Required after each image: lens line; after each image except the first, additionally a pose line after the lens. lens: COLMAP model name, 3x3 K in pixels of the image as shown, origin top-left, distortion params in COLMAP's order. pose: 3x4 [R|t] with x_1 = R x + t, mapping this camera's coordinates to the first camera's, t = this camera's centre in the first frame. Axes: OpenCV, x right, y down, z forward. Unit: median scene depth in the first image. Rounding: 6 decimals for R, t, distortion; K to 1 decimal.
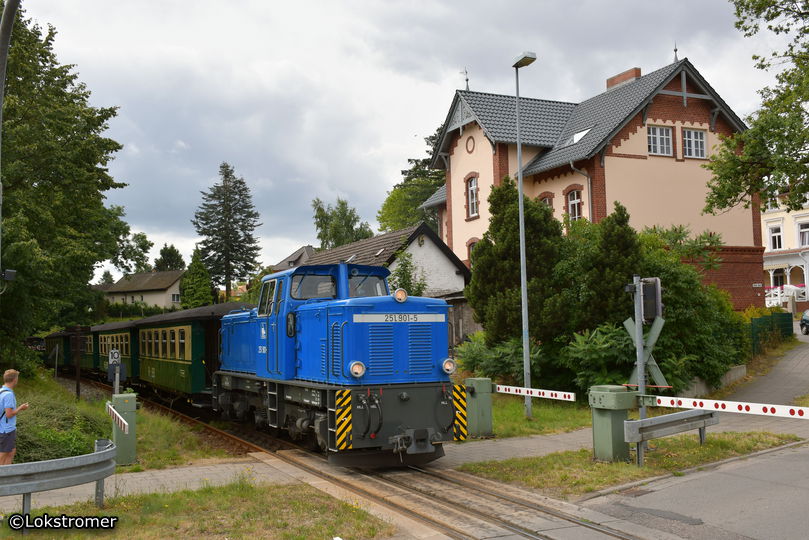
lens RADIAL K [[851.5, 0, 404.8], [0, 851.5, 269.9], [0, 0, 1]] dist [0.000487, 0.000000]
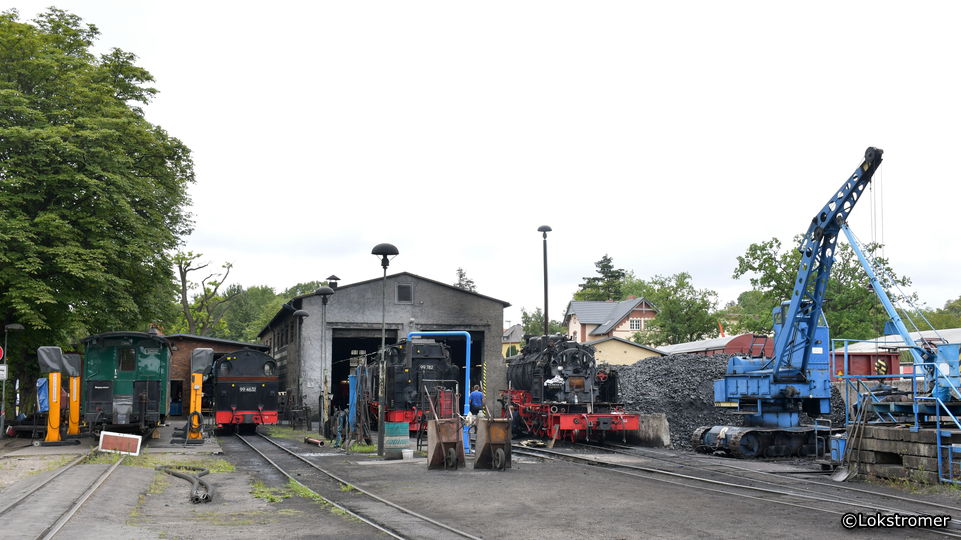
lens RADIAL K [[1081.2, 0, 480.3], [0, 1081.2, 270.6], [0, 0, 1]] dist [0.000567, 0.000000]
pose [[0.988689, 0.004998, -0.149900, 0.299350], [-0.011049, 0.999156, -0.039560, -0.168207], [0.149576, 0.040768, 0.987909, -2.521103]]
